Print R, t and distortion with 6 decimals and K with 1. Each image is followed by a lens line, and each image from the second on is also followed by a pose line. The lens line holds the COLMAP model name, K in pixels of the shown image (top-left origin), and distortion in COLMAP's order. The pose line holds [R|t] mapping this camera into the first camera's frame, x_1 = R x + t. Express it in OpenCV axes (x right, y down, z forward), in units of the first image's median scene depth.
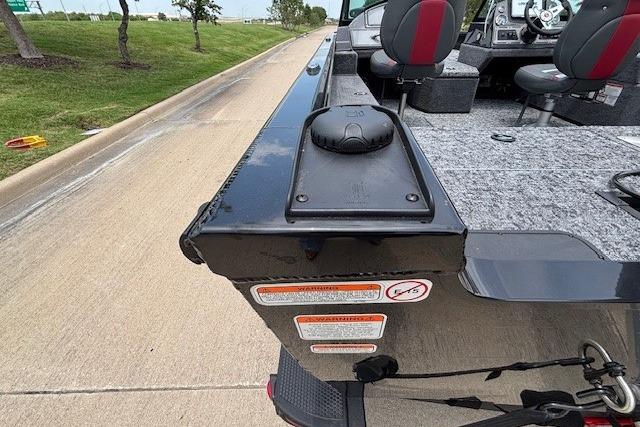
lens RADIAL K [[286.8, 0, 317.8], [0, 286.8, 209.8], [0, 0, 1]] dist [0.002918, 0.000595]
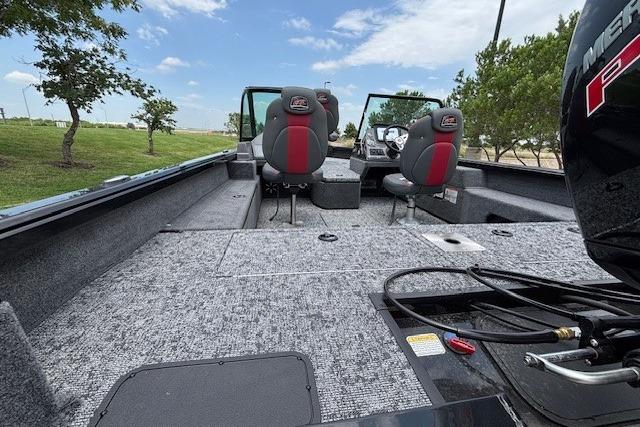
lens RADIAL K [[259.5, 0, 318.9], [0, 259.5, 213.0], [0, 0, 1]] dist [0.002943, 0.000352]
pose [[0.982994, -0.012334, 0.183225, 0.178731], [0.064919, 0.956657, -0.283889, -0.025513], [-0.171782, 0.290956, 0.941188, 0.015964]]
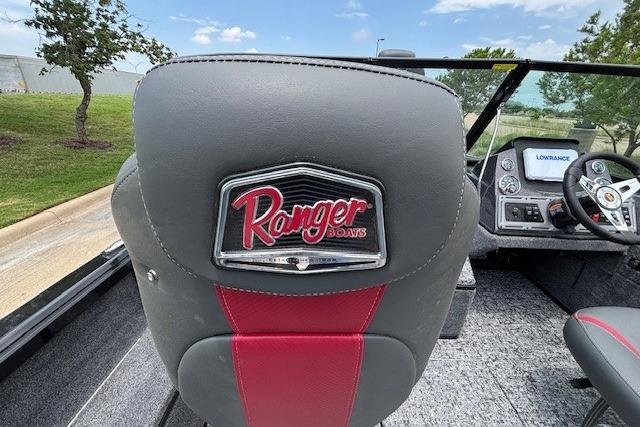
lens RADIAL K [[259.5, 0, 318.9], [0, 259.5, 213.0], [0, 0, 1]] dist [0.002943, 0.000352]
pose [[0.998619, 0.041239, 0.032535, 0.265247], [-0.035110, 0.984729, -0.170515, -0.504962], [-0.039070, 0.169137, 0.984818, 0.536397]]
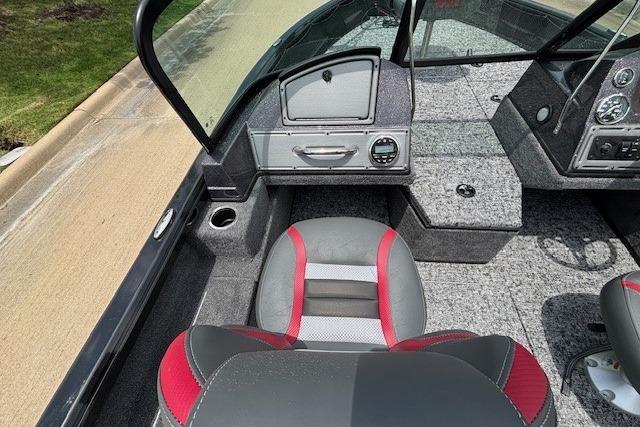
lens RADIAL K [[259.5, 0, 318.9], [0, 259.5, 213.0], [0, 0, 1]] dist [0.002943, 0.000352]
pose [[0.997166, 0.017275, -0.073226, 0.254873], [0.007804, 0.944284, 0.329040, -0.637893], [0.074830, -0.328679, 0.941473, 0.571476]]
